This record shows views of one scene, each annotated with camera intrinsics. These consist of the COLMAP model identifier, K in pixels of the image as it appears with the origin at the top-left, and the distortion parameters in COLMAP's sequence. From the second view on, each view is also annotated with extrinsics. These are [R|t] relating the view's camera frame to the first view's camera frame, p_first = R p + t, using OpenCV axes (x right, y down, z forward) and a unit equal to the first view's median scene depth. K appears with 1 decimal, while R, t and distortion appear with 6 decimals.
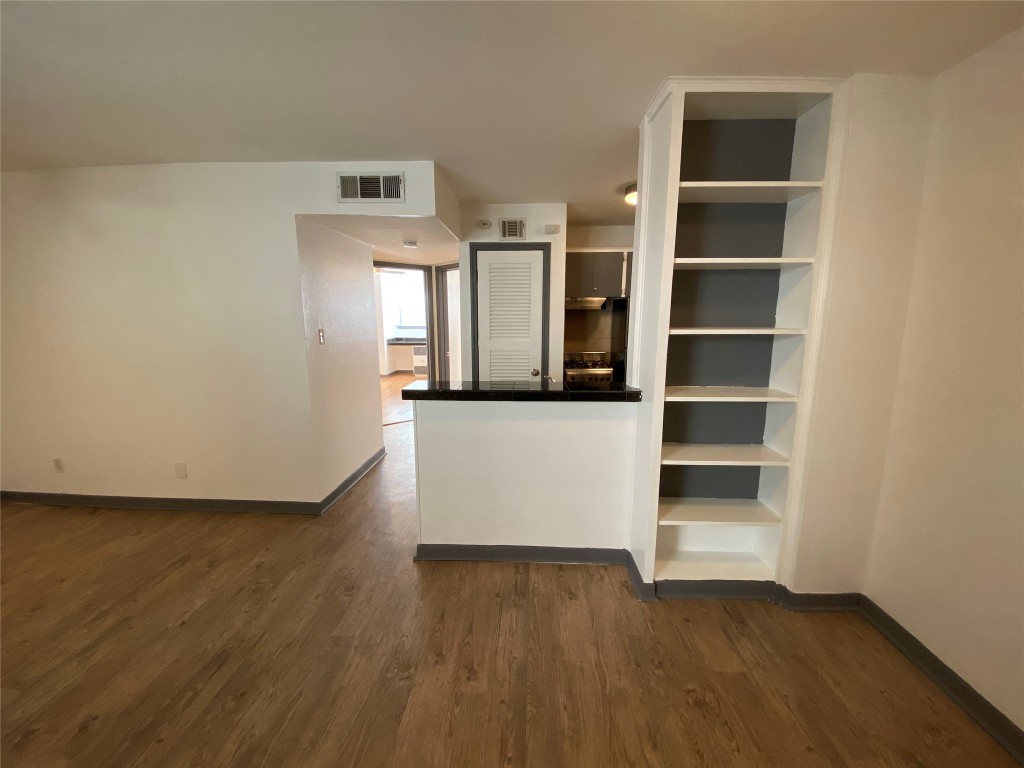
lens RADIAL K [[413.8, 0, 514.1], [0, 413.8, 388.5], [0, 0, 1]] dist [0.030354, -0.026965]
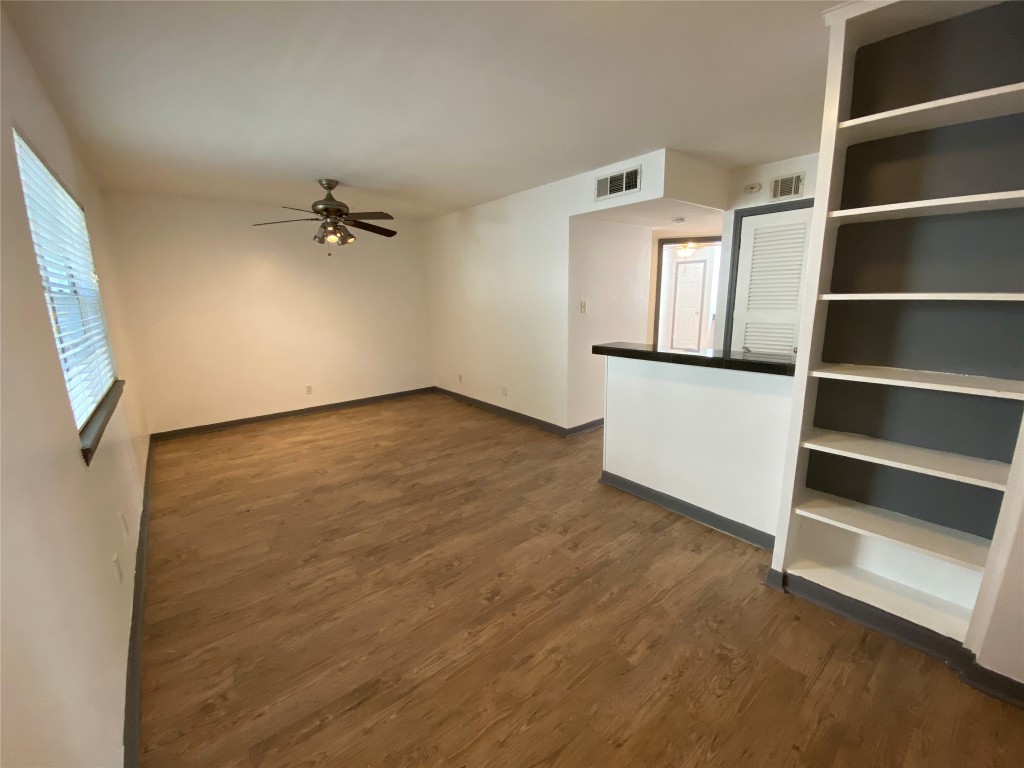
lens RADIAL K [[413.8, 0, 514.1], [0, 413.8, 388.5], [0, 0, 1]] dist [0.030354, -0.026965]
pose [[0.663791, 0.147659, -0.733198, 0.530377], [-0.108126, 0.988965, 0.101277, 0.031854], [0.740061, 0.012051, 0.672432, -0.062730]]
